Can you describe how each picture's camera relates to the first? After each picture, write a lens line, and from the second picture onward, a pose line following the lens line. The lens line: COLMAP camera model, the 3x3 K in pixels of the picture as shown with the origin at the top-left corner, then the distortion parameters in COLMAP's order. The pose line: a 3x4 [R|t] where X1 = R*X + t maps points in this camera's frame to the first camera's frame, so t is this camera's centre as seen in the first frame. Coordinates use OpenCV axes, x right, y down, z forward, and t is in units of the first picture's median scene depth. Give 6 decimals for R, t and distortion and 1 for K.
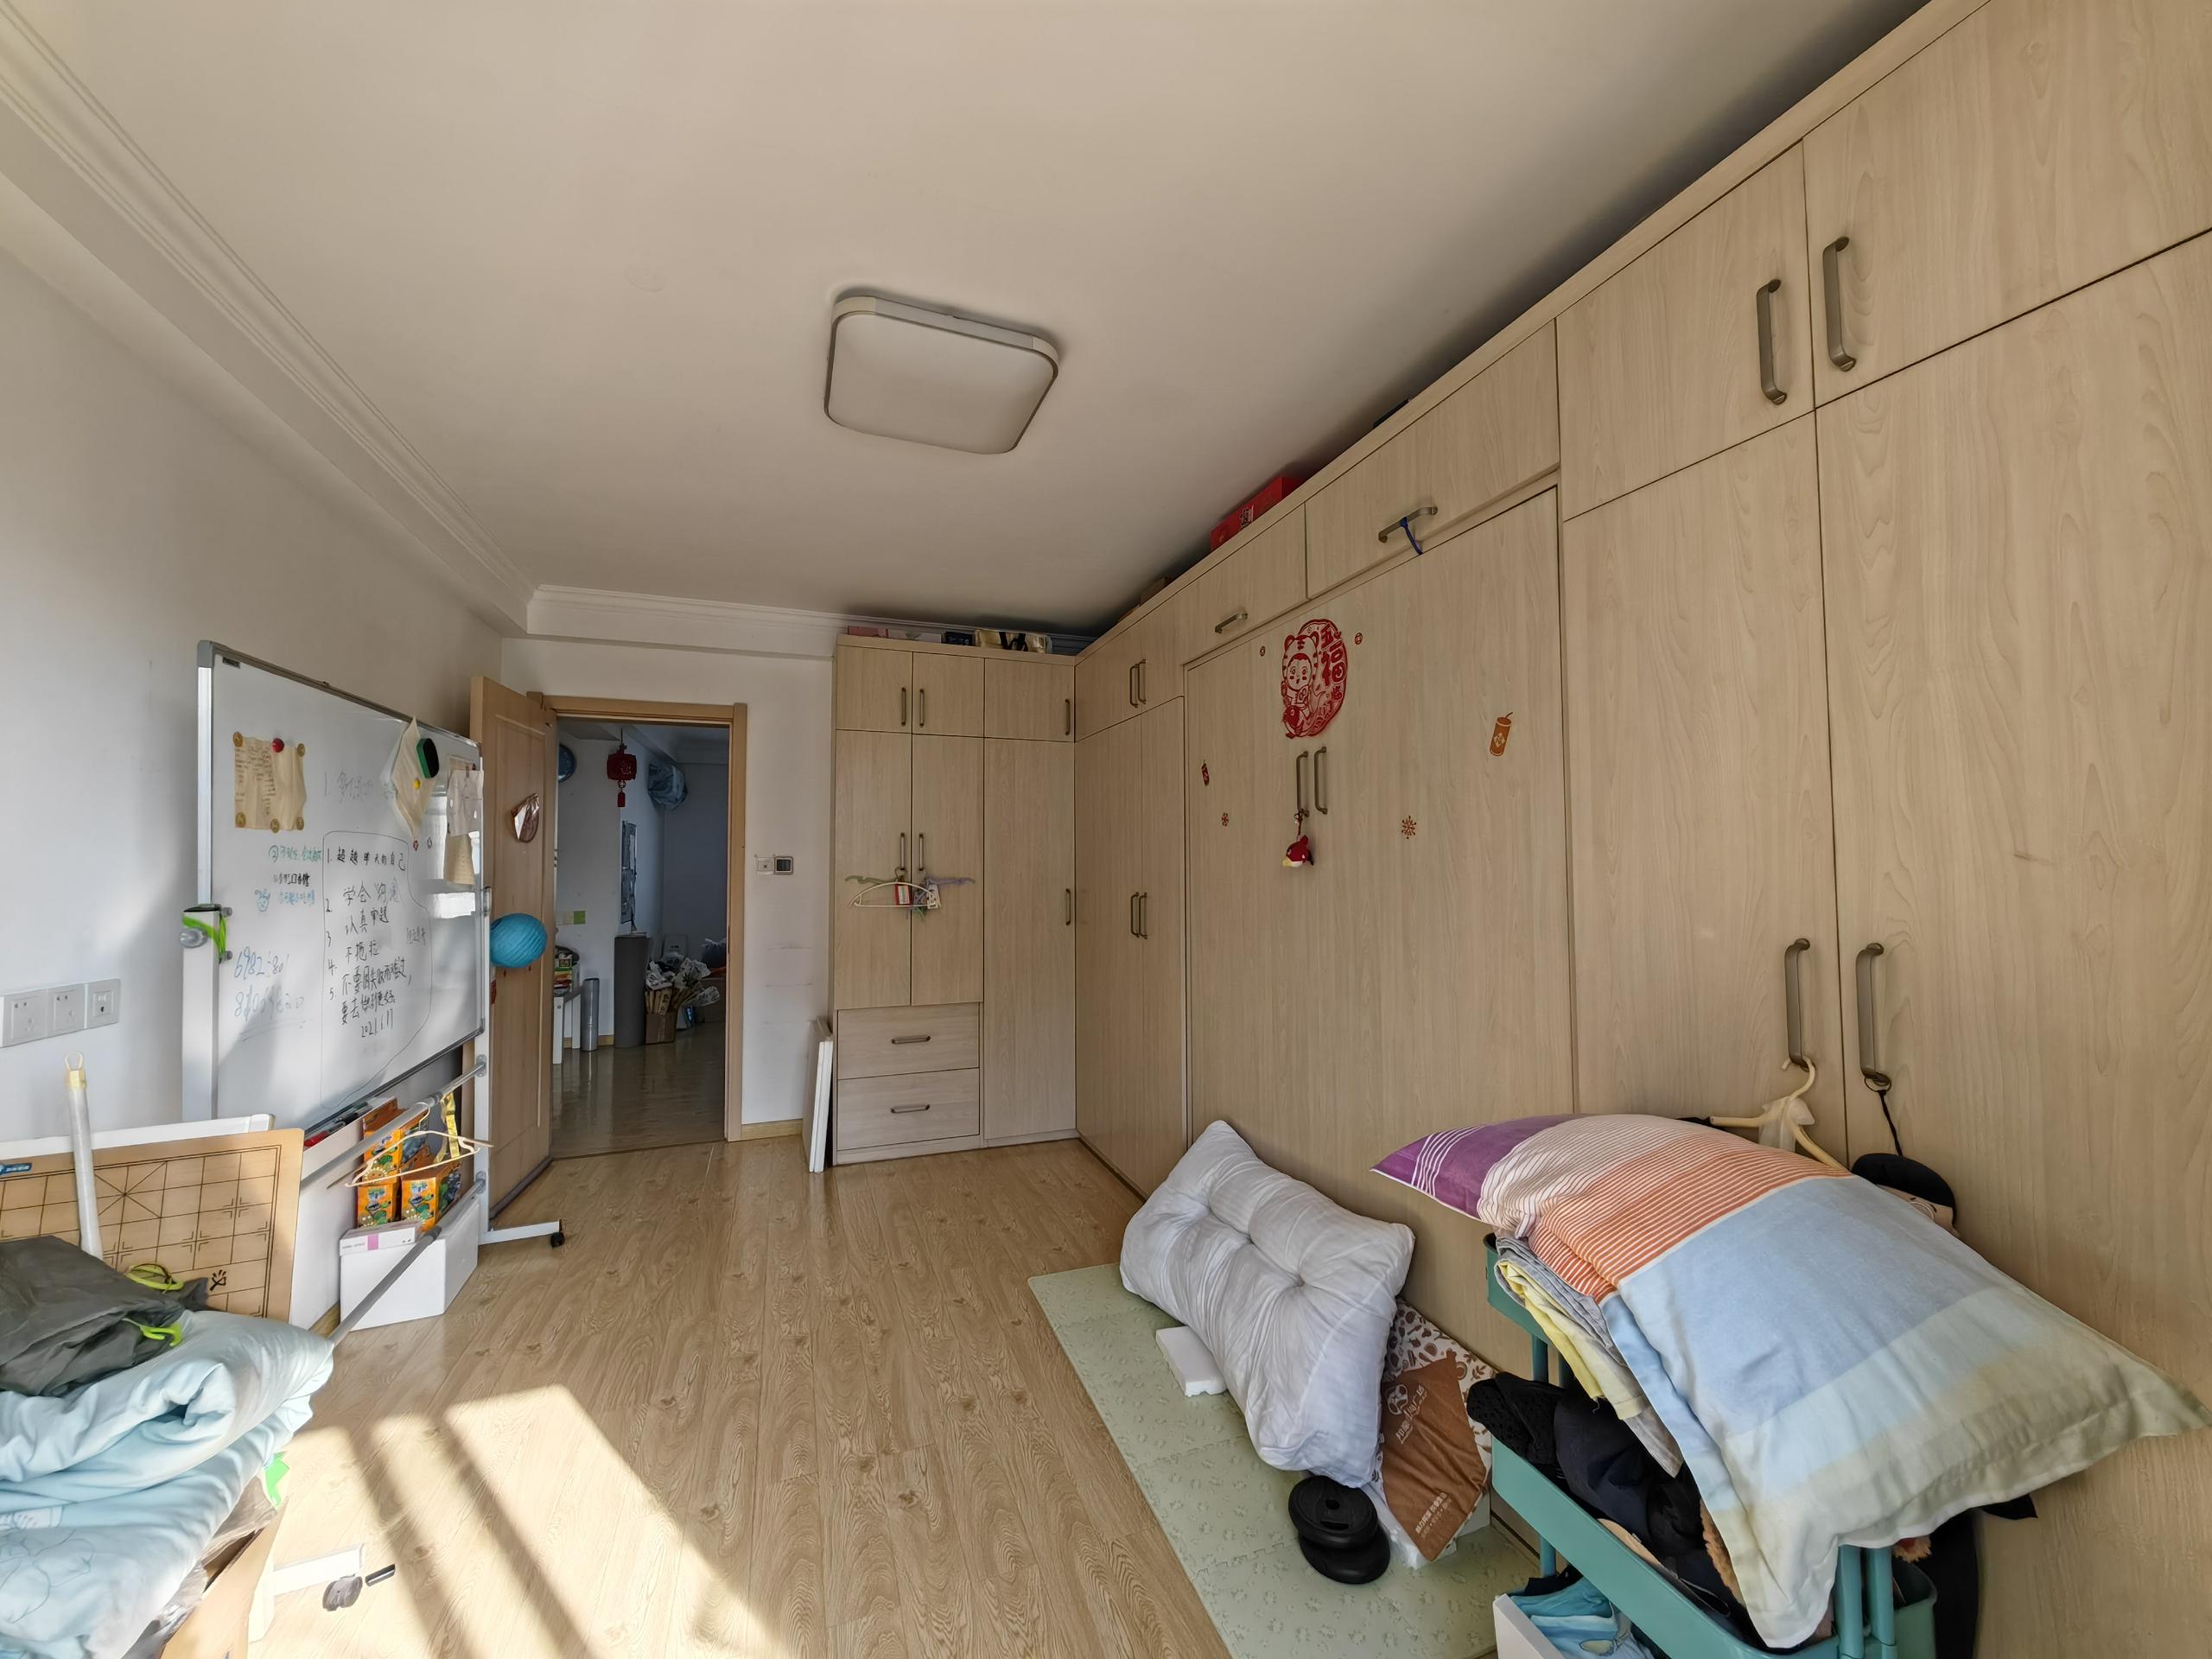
lens RADIAL K [[826.3, 0, 1106.0], [0, 826.3, 829.5], [0, 0, 1]] dist [0.000763, 0.000055]
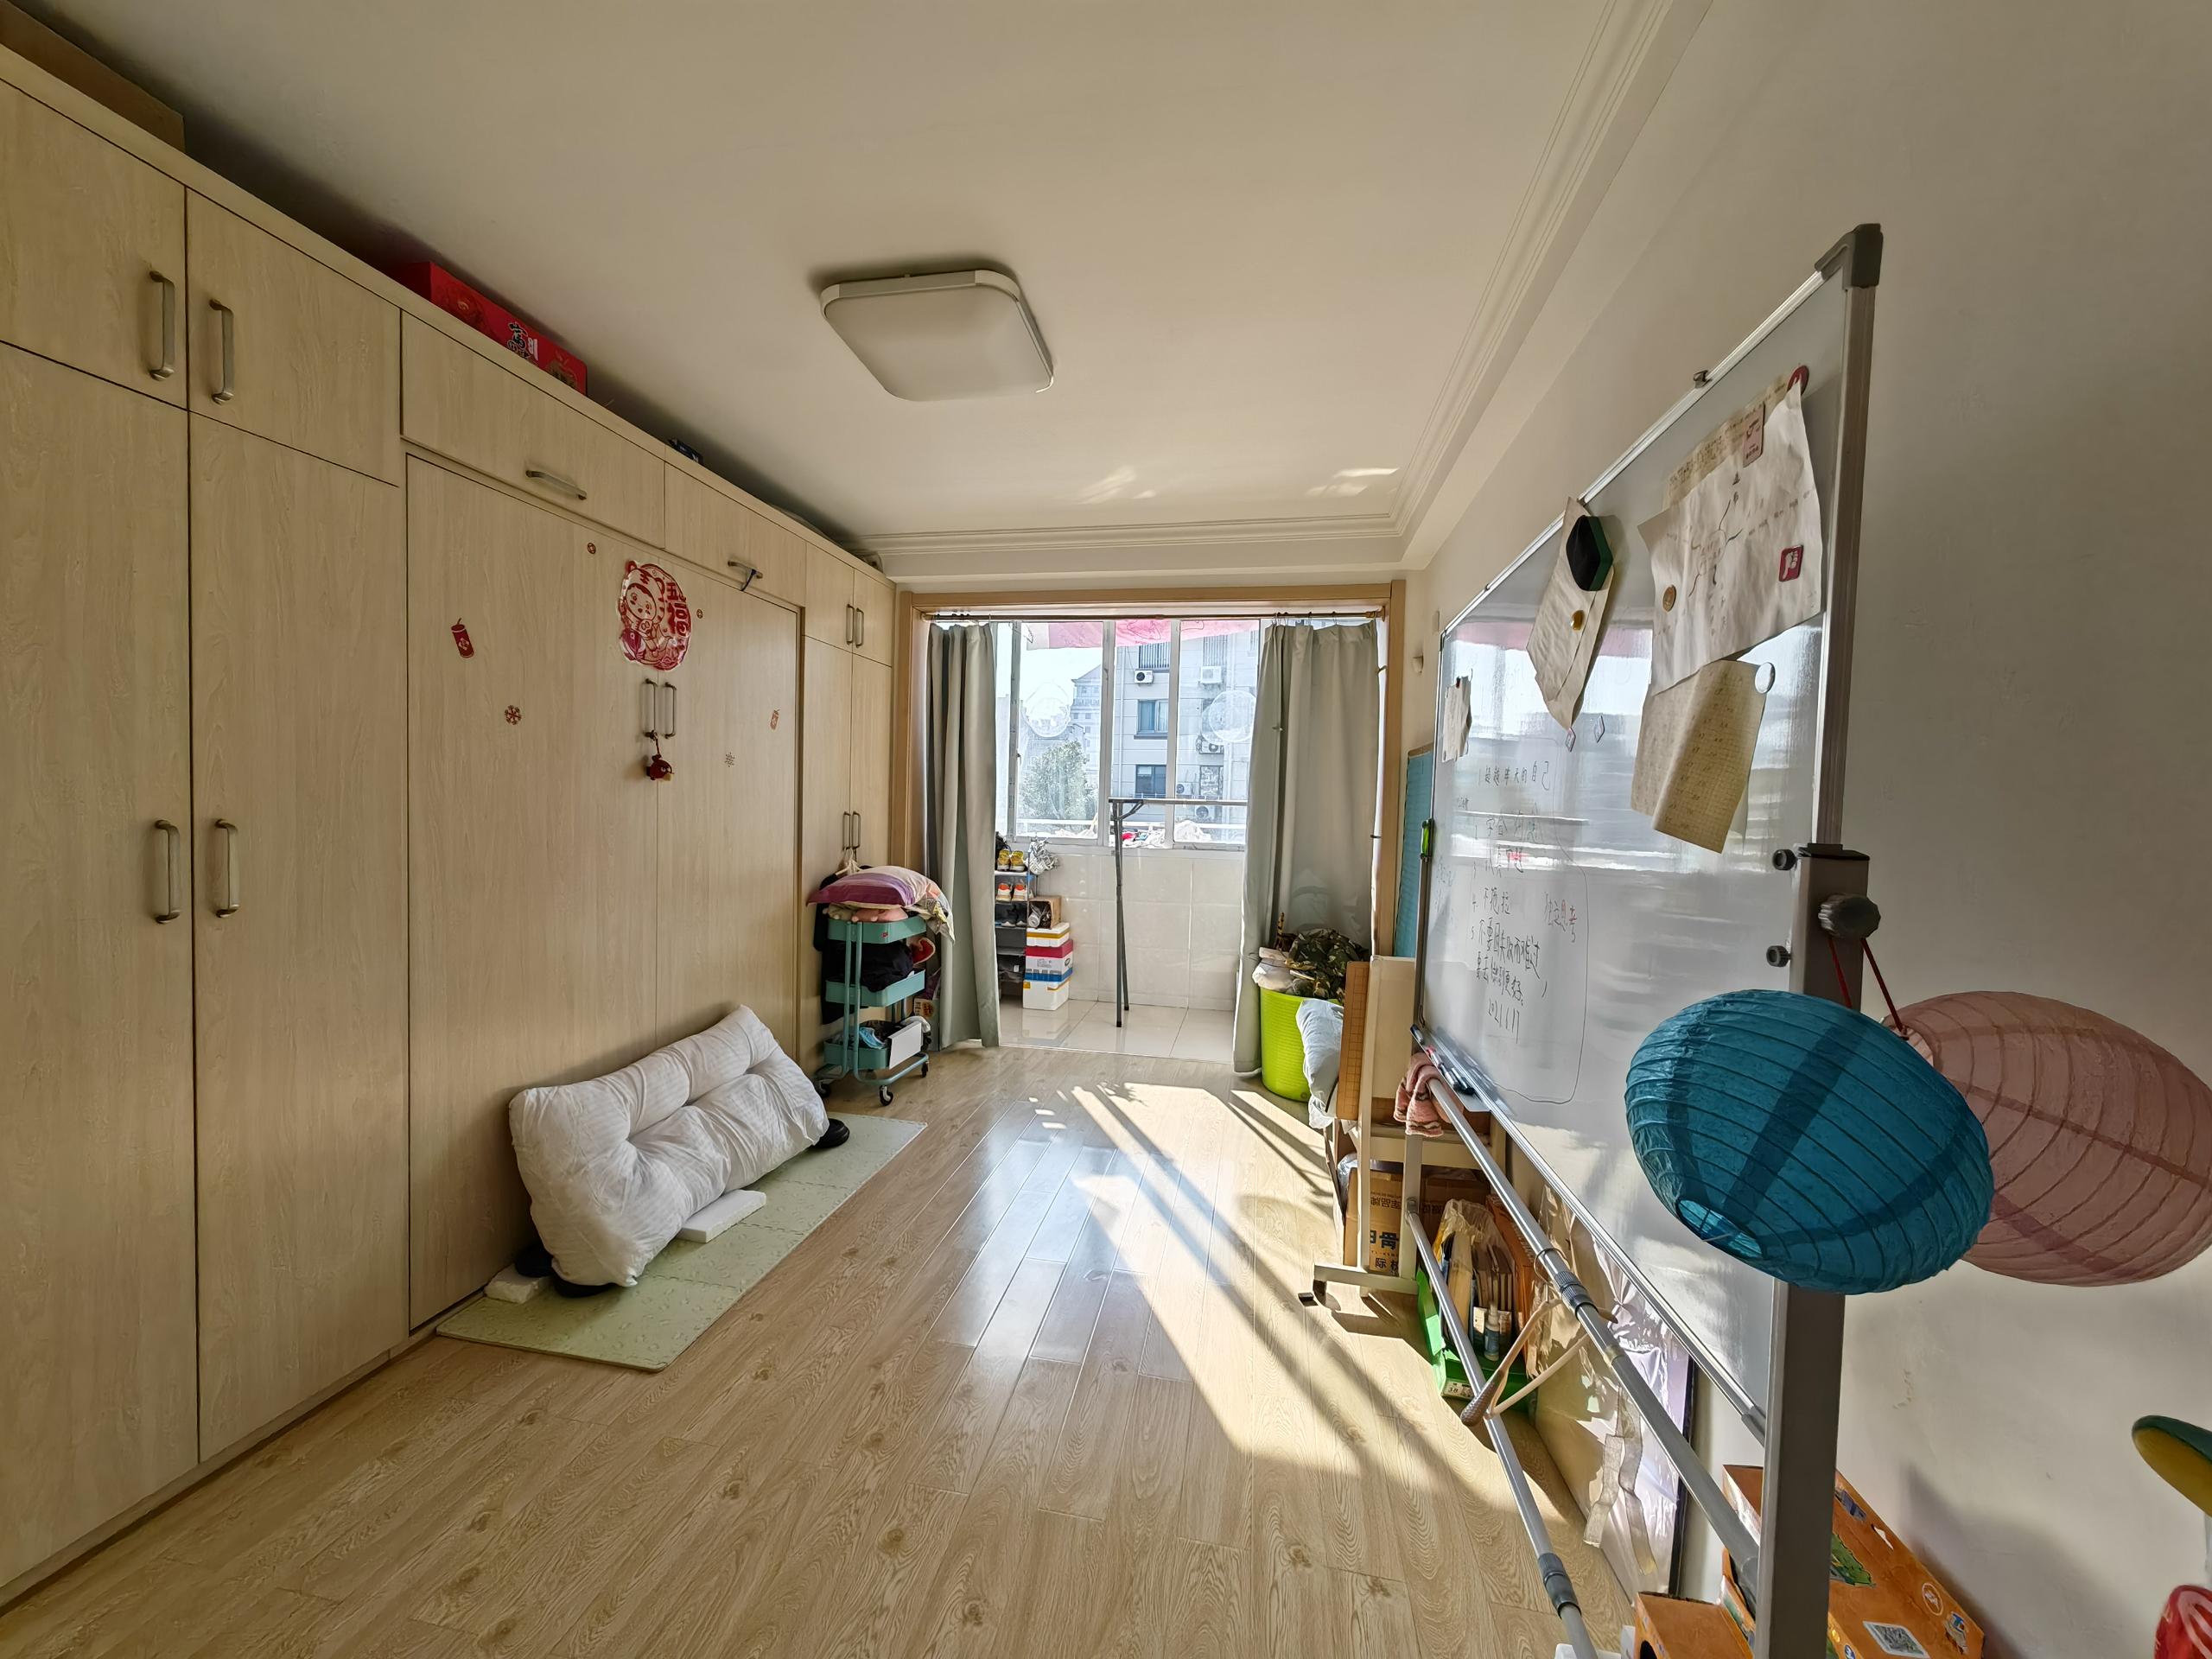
lens RADIAL K [[826.3, 0, 1106.0], [0, 826.3, 829.5], [0, 0, 1]] dist [0.000763, 0.000055]
pose [[-0.852756, -0.029138, 0.521495, -0.897075], [-0.039480, 0.999182, -0.008730, 0.097167], [-0.520815, -0.028033, -0.853209, 1.658261]]
